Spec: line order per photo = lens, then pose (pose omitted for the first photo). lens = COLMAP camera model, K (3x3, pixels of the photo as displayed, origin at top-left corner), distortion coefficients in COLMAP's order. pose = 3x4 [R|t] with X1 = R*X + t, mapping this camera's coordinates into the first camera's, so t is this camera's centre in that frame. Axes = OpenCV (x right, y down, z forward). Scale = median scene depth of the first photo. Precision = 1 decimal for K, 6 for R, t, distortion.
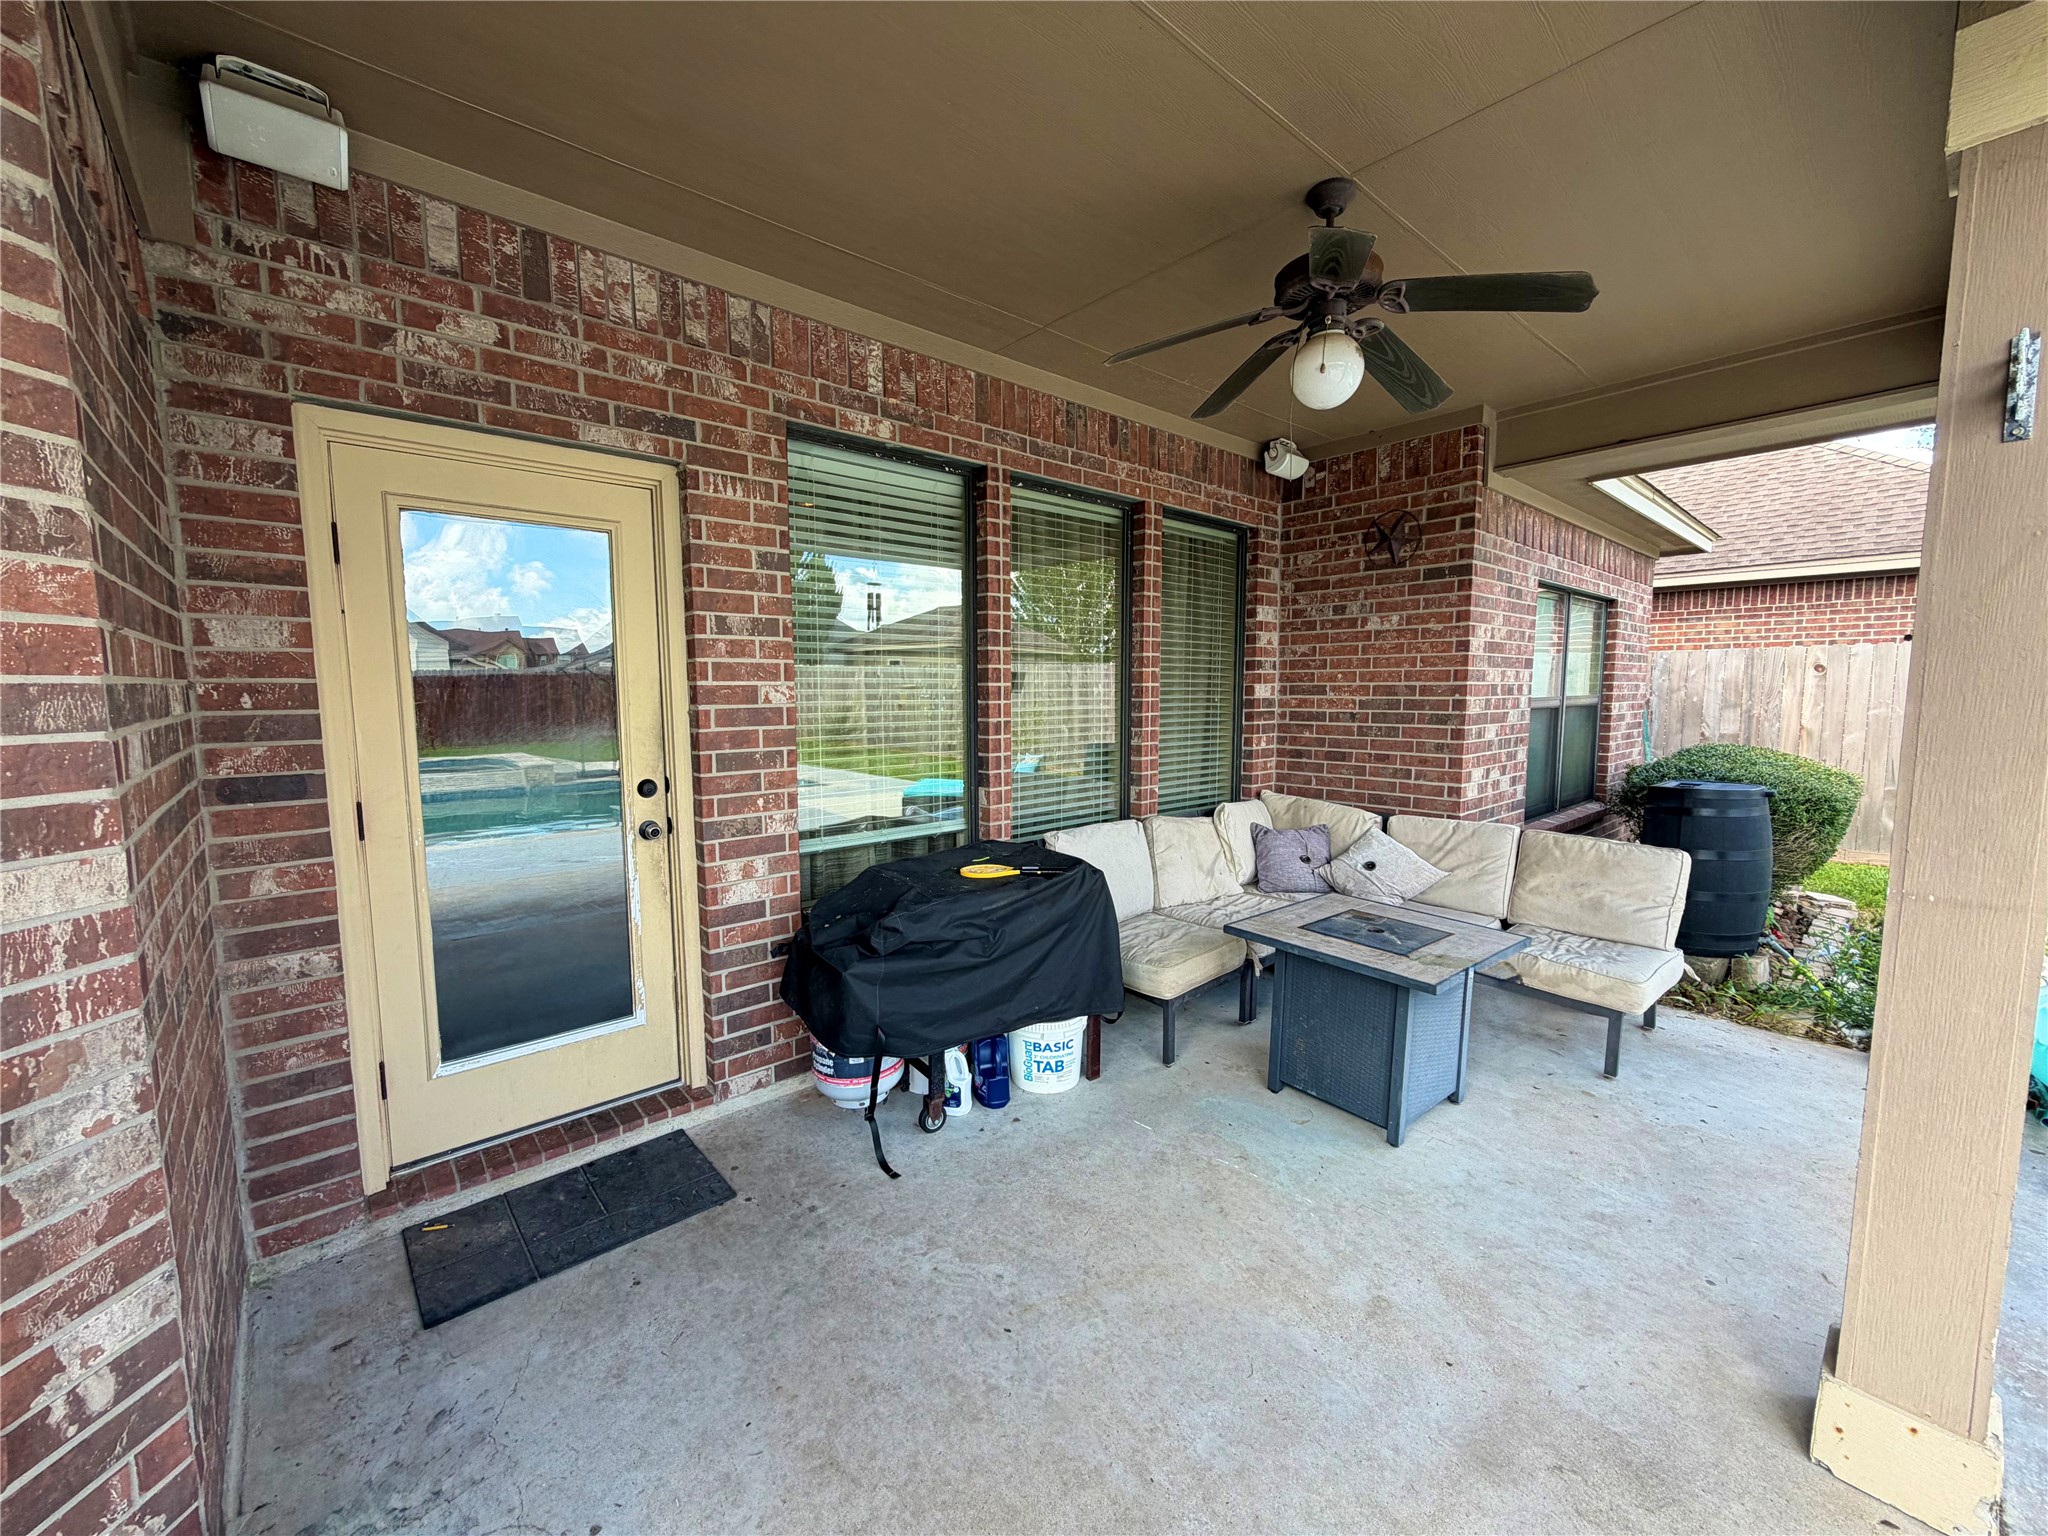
lens RADIAL K [[815.6, 0, 1016.7], [0, 815.6, 767.9], [0, 0, 1]] dist [0.000824, 0.000057]
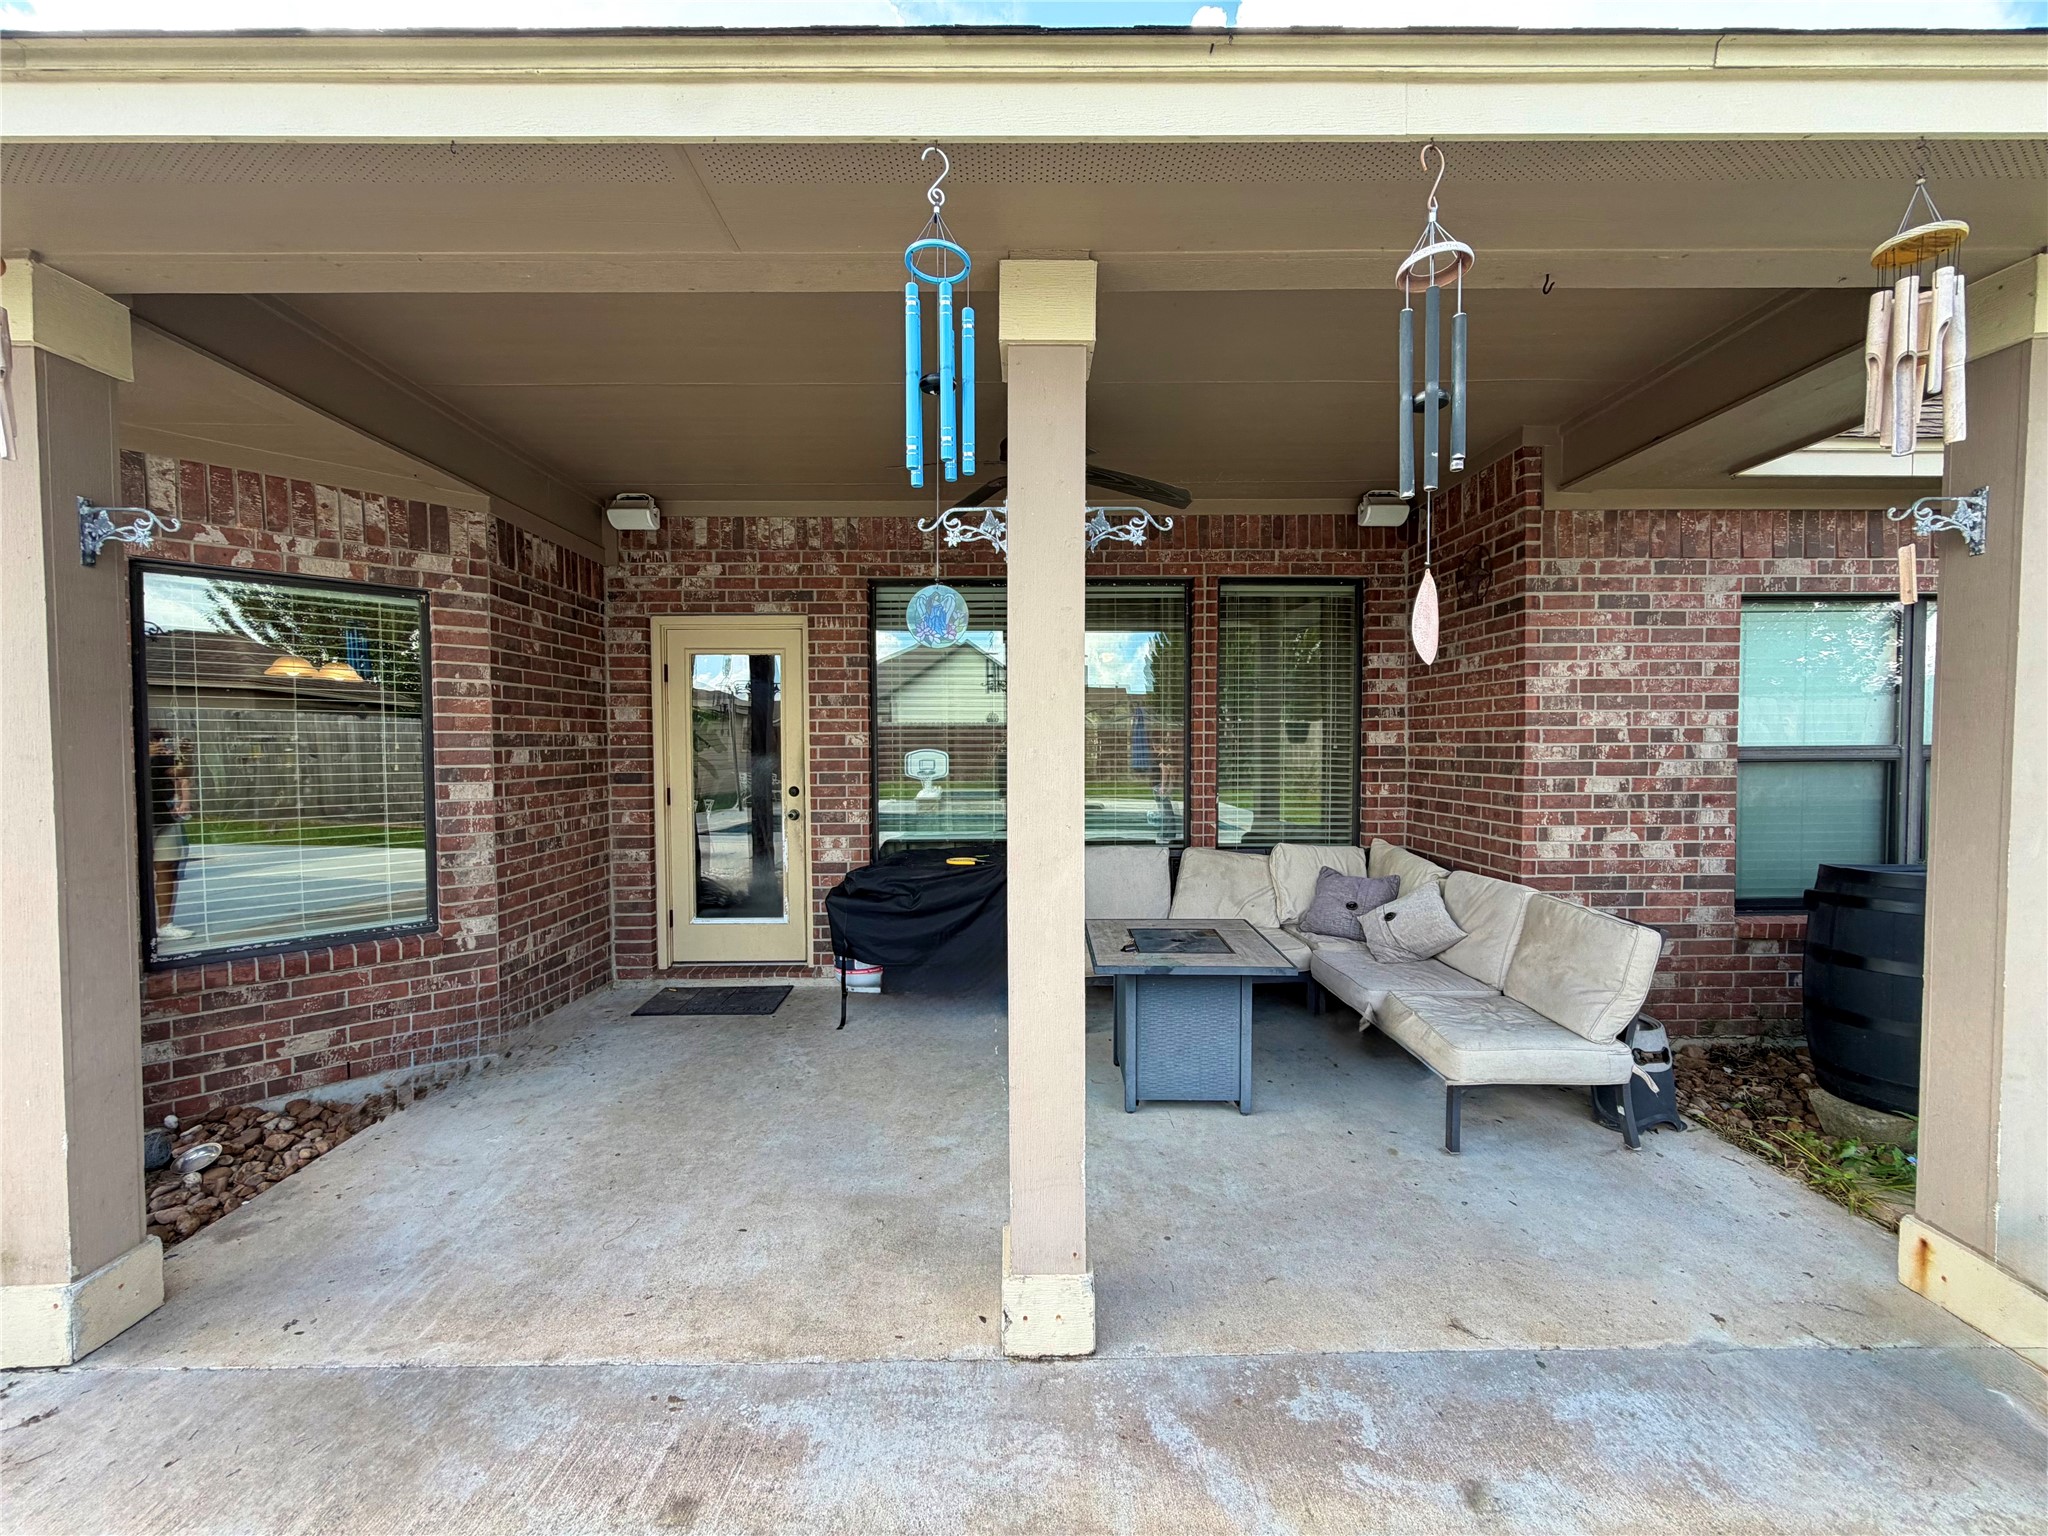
lens RADIAL K [[815.6, 0, 1016.7], [0, 815.6, 767.9], [0, 0, 1]] dist [0.000824, 0.000057]
pose [[0.757688, 0.019217, -0.652333, 1.151745], [-0.062152, 0.997148, -0.042815, 0.020418], [0.649650, 0.072985, 0.756722, -0.056095]]
